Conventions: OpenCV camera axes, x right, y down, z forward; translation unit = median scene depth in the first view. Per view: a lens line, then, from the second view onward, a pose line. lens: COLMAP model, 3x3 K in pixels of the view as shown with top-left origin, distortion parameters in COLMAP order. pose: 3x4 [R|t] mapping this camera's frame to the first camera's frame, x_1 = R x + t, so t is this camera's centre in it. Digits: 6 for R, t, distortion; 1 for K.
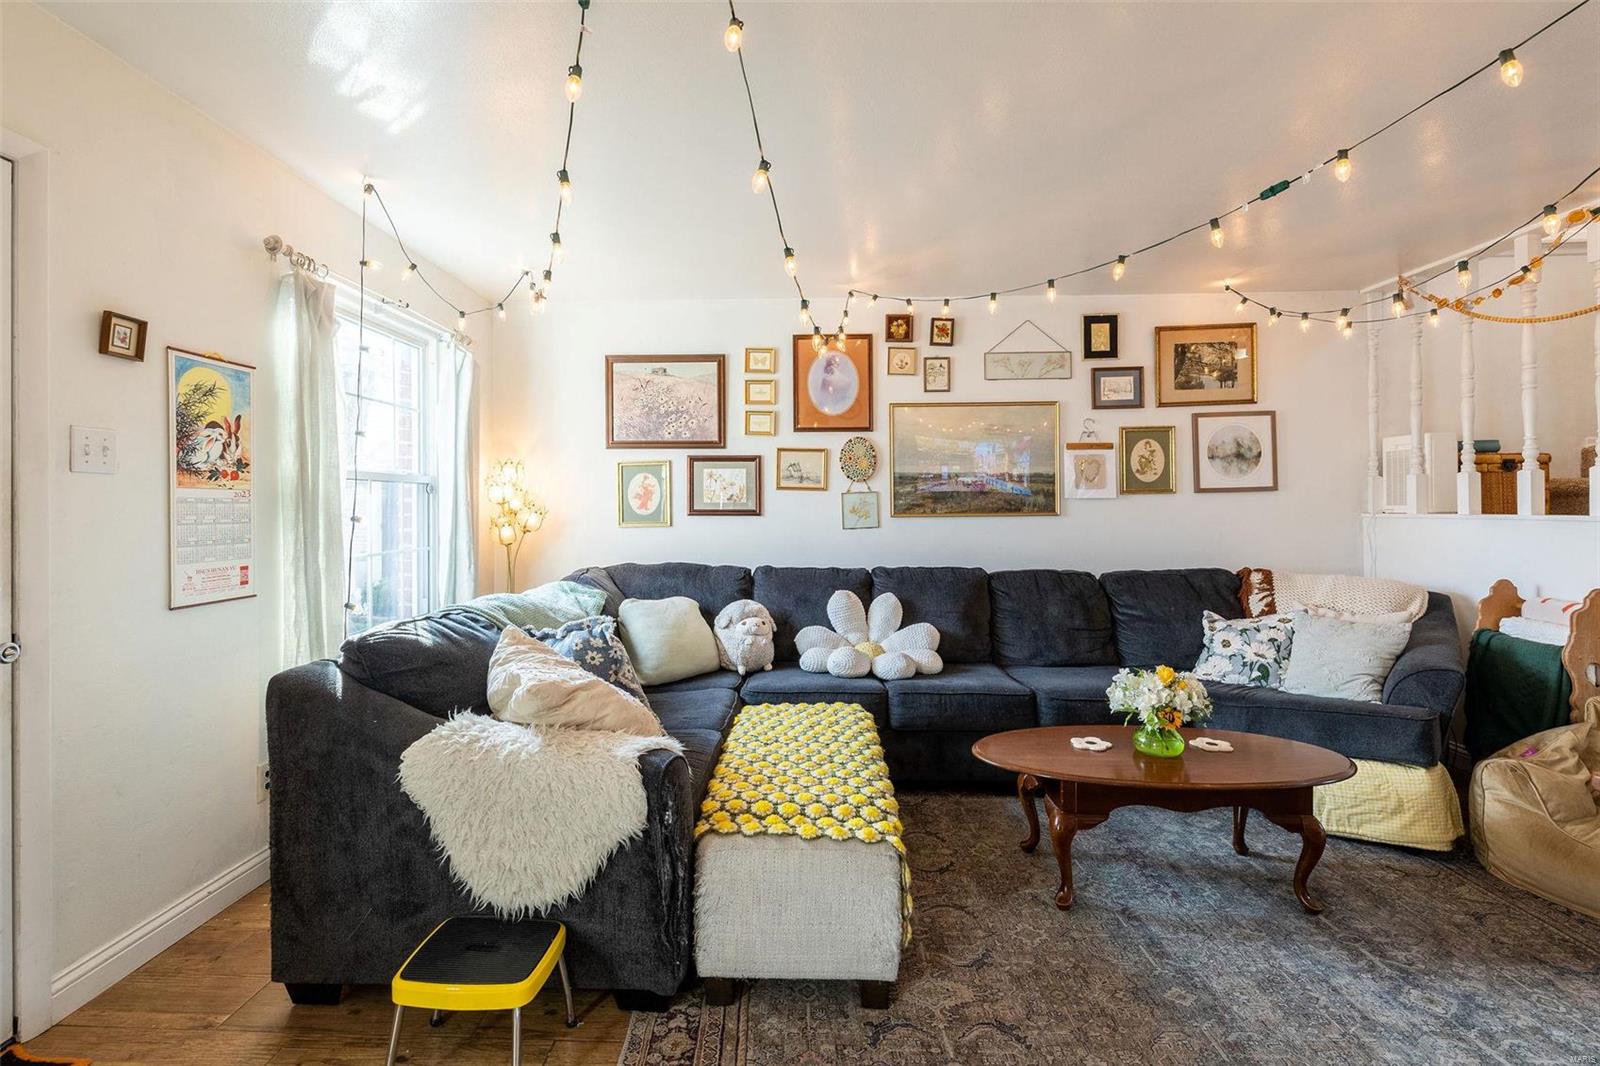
lens RADIAL K [[723.5, 0, 759.9], [0, 723.5, 509.8], [0, 0, 1]] dist [-0.000961, -0.000279]
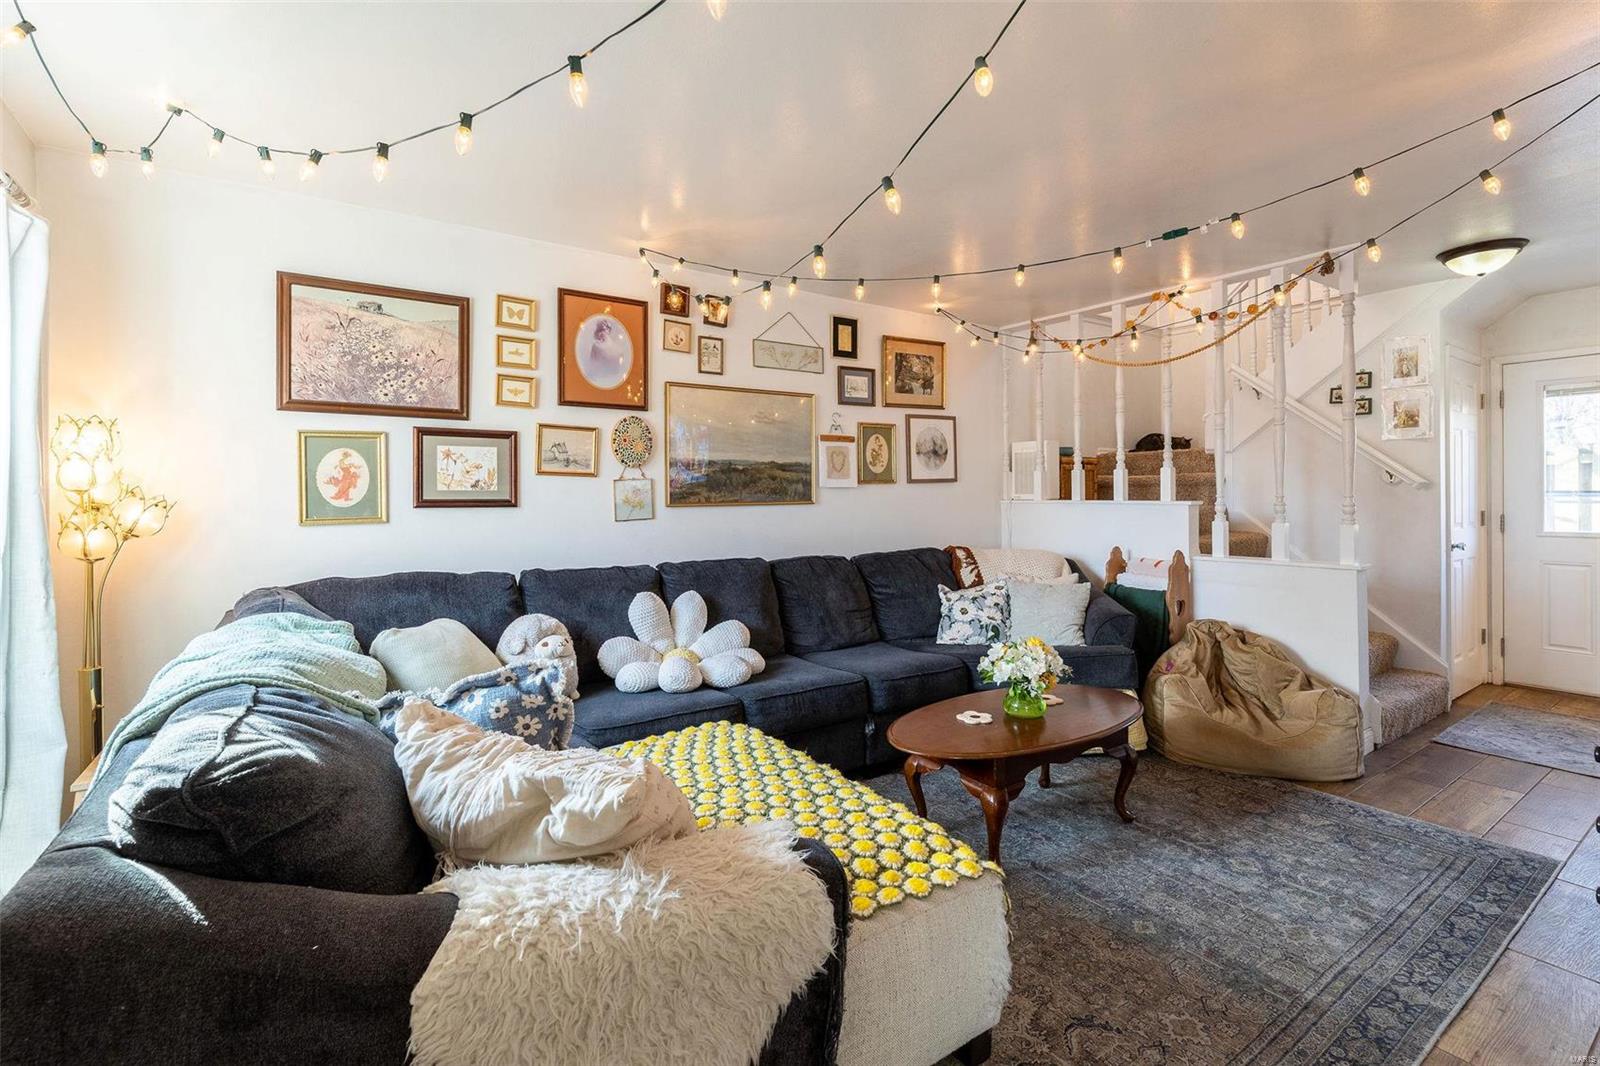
lens RADIAL K [[723.5, 0, 760.6], [0, 723.5, 494.1], [0, 0, 1]] dist [-0.000961, -0.000279]
pose [[0.803777, 0.000112, 0.594930, -0.287093], [0.004360, 0.999972, -0.006078, -0.000025], [-0.594914, 0.007480, 0.803754, 0.221072]]
